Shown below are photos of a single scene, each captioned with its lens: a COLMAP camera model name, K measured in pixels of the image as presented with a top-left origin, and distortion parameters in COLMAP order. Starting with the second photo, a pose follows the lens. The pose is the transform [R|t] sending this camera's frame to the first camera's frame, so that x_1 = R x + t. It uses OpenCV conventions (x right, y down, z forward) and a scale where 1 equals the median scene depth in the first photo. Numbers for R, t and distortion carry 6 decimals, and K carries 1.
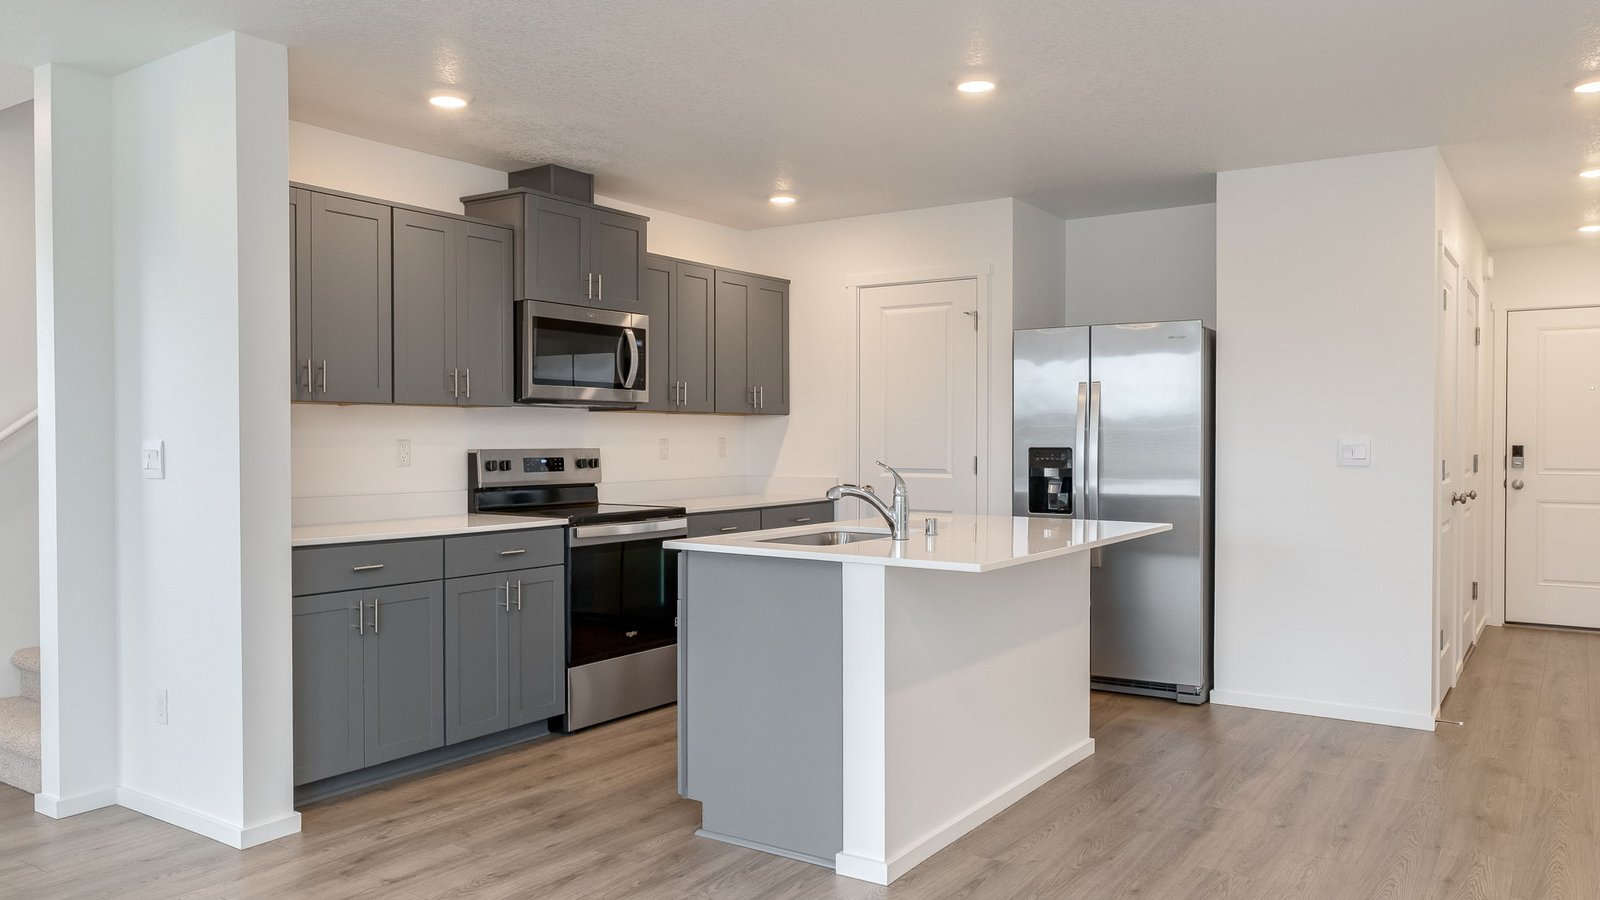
lens RADIAL K [[1137.1, 0, 798.9], [0, 1137.1, 441.0], [0, 0, 1]] dist [-0.007518, 0.005009]
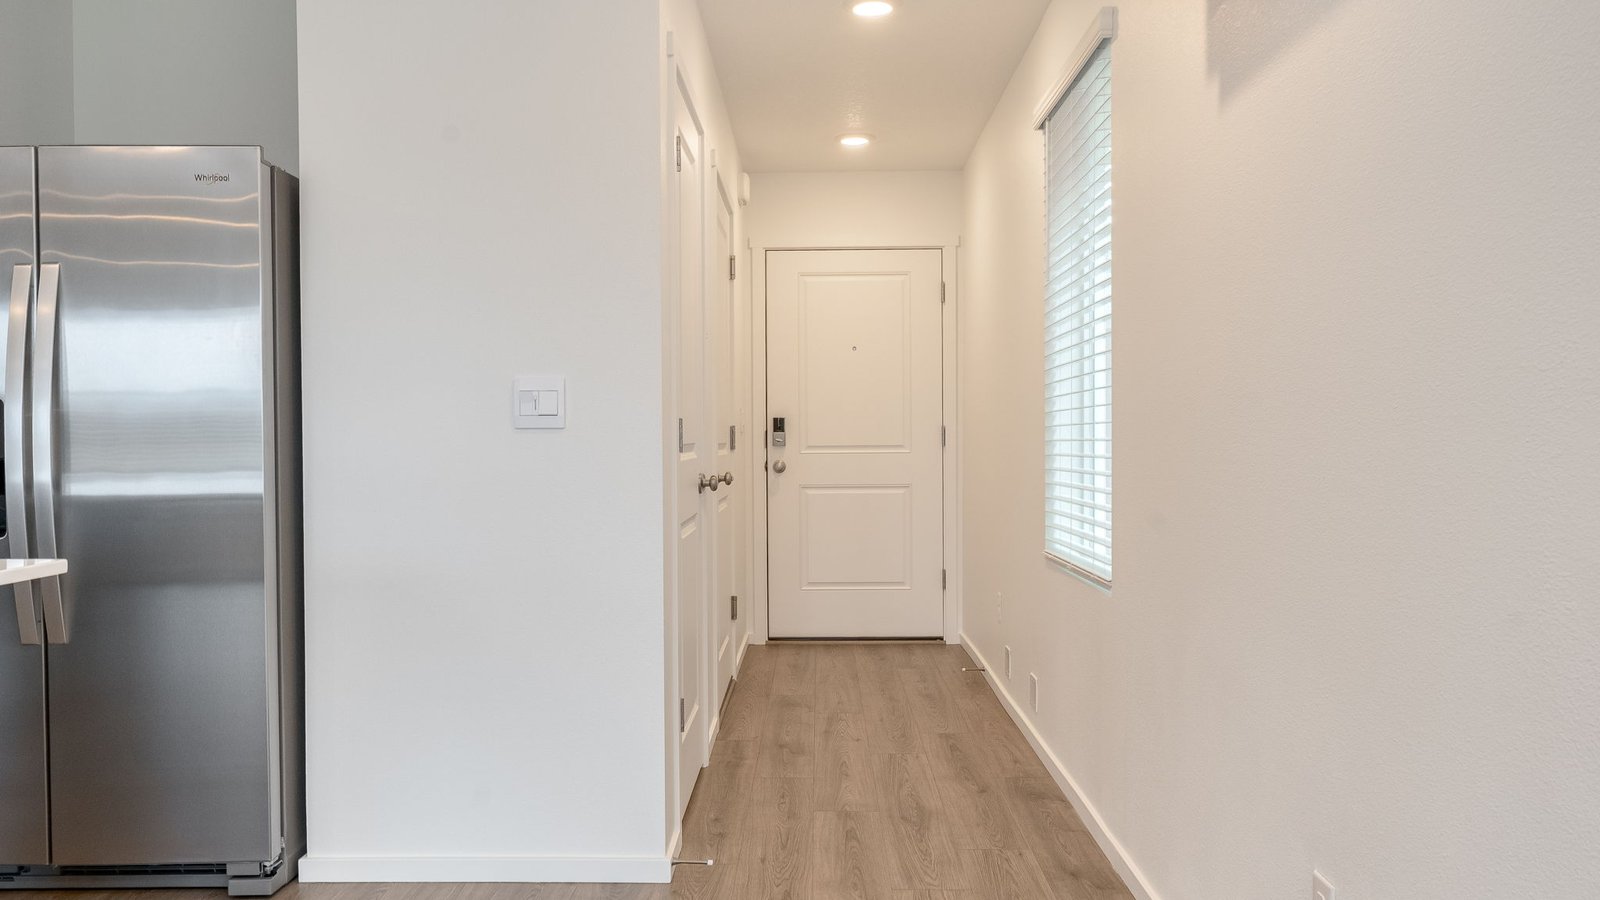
lens RADIAL K [[1137.1, 0, 802.8], [0, 1137.1, 446.6], [0, 0, 1]] dist [-0.007518, 0.005009]
pose [[0.830364, -0.012269, 0.557086, 0.223425], [0.012674, 0.999915, 0.003131, 0.024239], [-0.557076, 0.004461, 0.830449, 0.361748]]
